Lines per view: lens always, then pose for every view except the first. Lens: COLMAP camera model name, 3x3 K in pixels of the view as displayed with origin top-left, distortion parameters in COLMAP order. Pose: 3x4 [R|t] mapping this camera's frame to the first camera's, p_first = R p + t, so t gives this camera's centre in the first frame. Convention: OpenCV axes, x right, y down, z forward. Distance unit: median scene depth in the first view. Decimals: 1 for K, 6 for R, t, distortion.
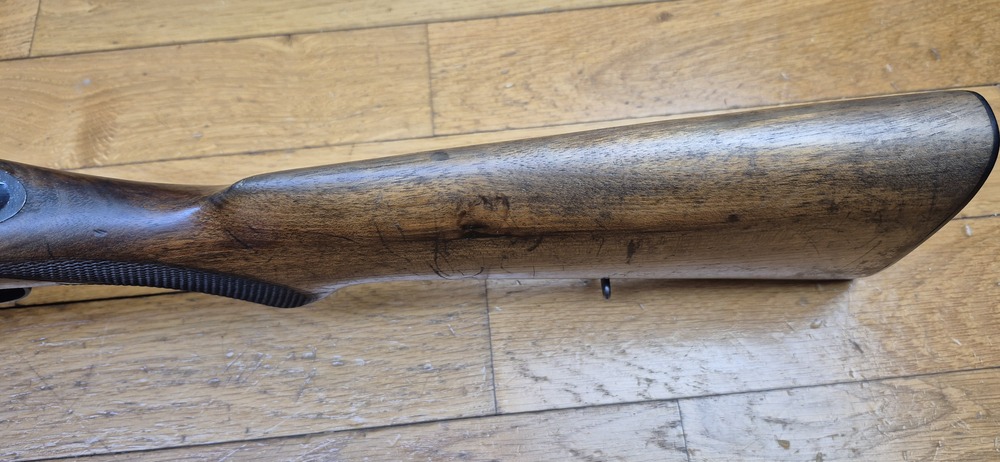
lens RADIAL K [[703.5, 0, 505.9], [0, 703.5, 224.6], [0, 0, 1]] dist [0.045683, -0.098382]
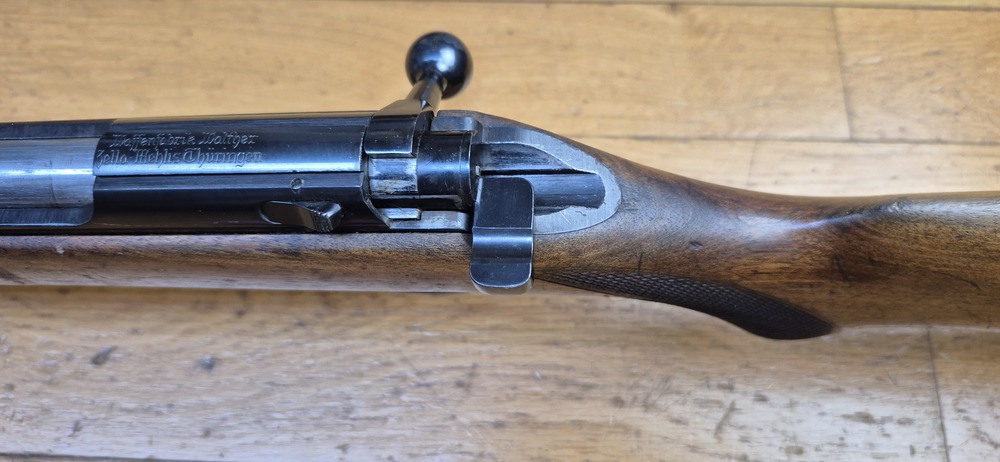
lens RADIAL K [[703.5, 0, 510.9], [0, 703.5, 232.6], [0, 0, 1]] dist [0.045683, -0.098382]
pose [[0.992390, 0.116264, -0.040548, -0.522743], [-0.114036, 0.992034, 0.053527, -0.015378], [0.046448, -0.048496, 0.997743, 0.131529]]
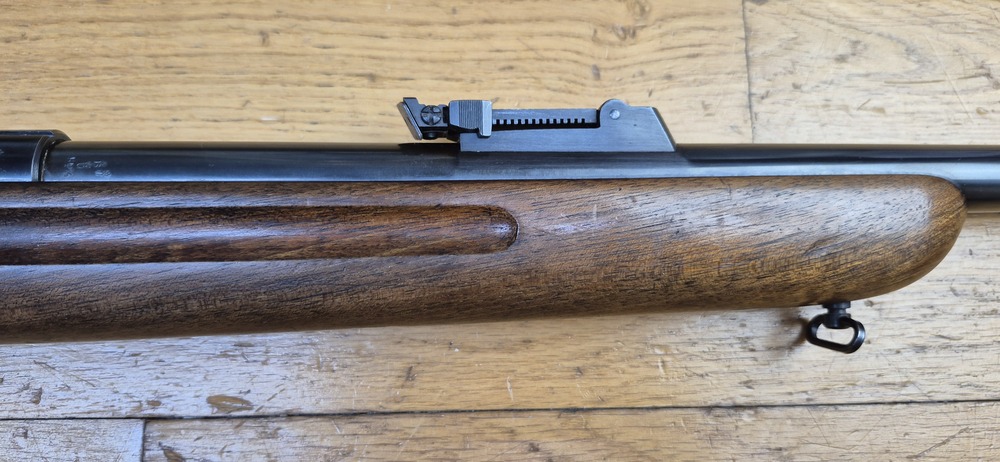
lens RADIAL K [[703.5, 0, 498.1], [0, 703.5, 231.0], [0, 0, 1]] dist [0.045683, -0.098382]
pose [[0.992532, 0.096250, 0.074938, -1.035462], [-0.110115, 0.971281, 0.210924, 0.040549], [-0.052484, -0.217601, 0.974626, 0.318839]]
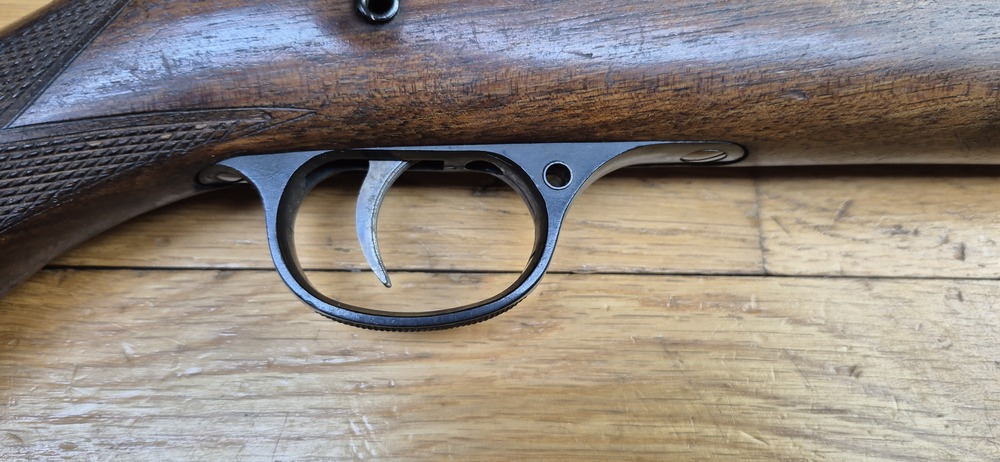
lens RADIAL K [[703.5, 0, 506.8], [0, 703.5, 236.1], [0, 0, 1]] dist [0.045683, -0.098382]
pose [[0.992789, 0.112439, 0.041557, -1.743203], [-0.115853, 0.989018, 0.091769, 0.349454], [-0.030783, -0.095922, 0.994913, 0.434538]]
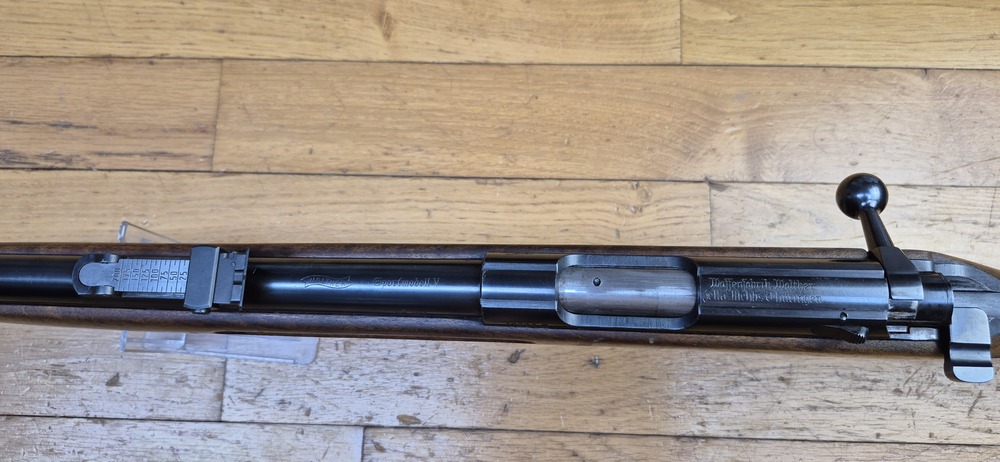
lens RADIAL K [[692.2, 0, 497.6], [0, 692.2, 220.7], [0, 0, 1]] dist [0.059674, -0.098224]
pose [[0.992369, 0.117016, -0.038868, -1.061225], [-0.106781, 0.973208, 0.203628, -0.227600], [0.061654, -0.197923, 0.978277, -0.148961]]
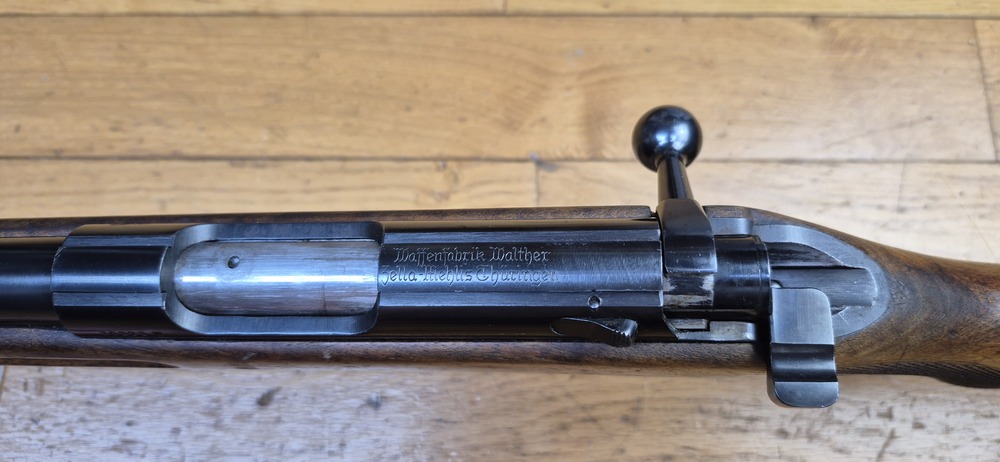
lens RADIAL K [[703.5, 0, 509.2], [0, 703.5, 233.6], [0, 0, 1]] dist [0.045683, -0.098382]
pose [[0.994679, 0.101410, -0.018149, -0.750415], [-0.097800, 0.984871, 0.143050, -0.117099], [0.032382, -0.140514, 0.989549, 0.137744]]
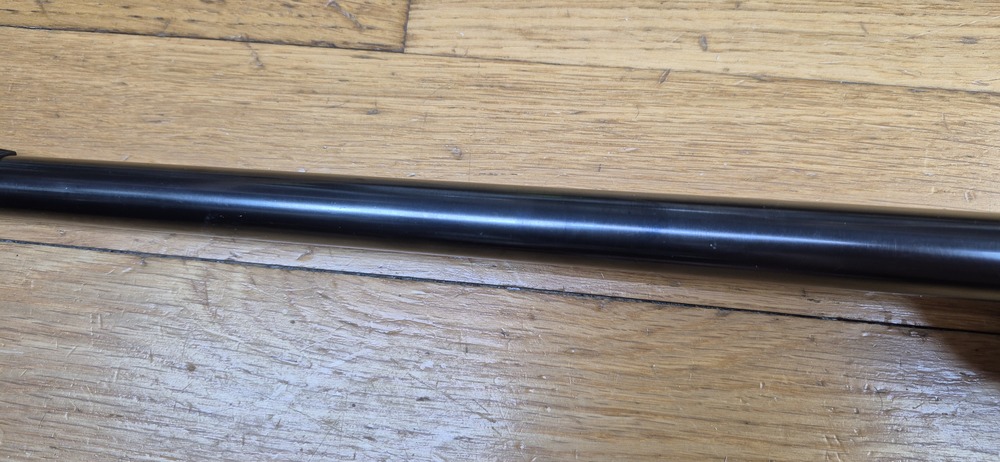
lens RADIAL K [[703.5, 0, 503.5], [0, 703.5, 228.5], [0, 0, 1]] dist [0.045683, -0.098382]
pose [[0.976687, 0.185179, -0.108588, -2.043774], [-0.158285, 0.962928, 0.218439, 0.263448], [0.145013, -0.196159, 0.969790, 0.292059]]
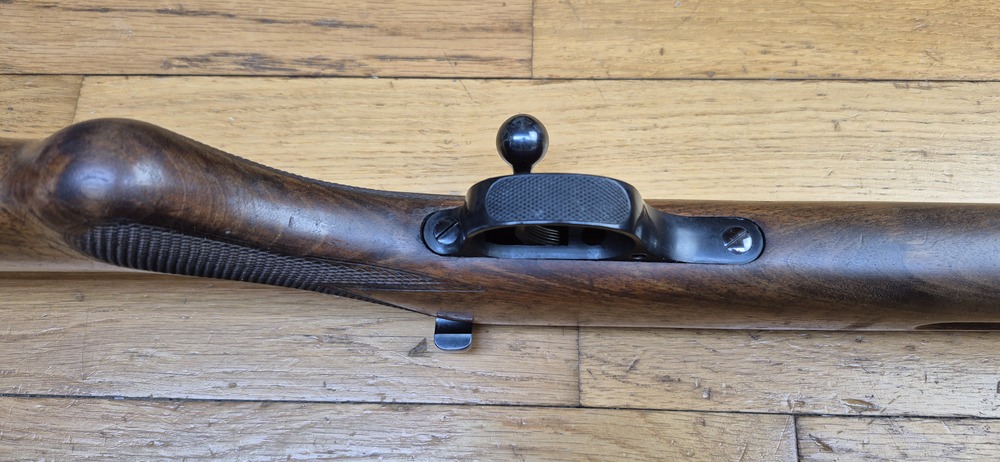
lens RADIAL K [[703.5, 0, 500.4], [0, 703.5, 228.4], [0, 0, 1]] dist [0.045683, -0.098382]
pose [[0.992200, 0.108817, -0.060812, -1.603309], [-0.104637, 0.992173, 0.068149, 0.145842], [0.067752, -0.061254, 0.995820, 0.103731]]
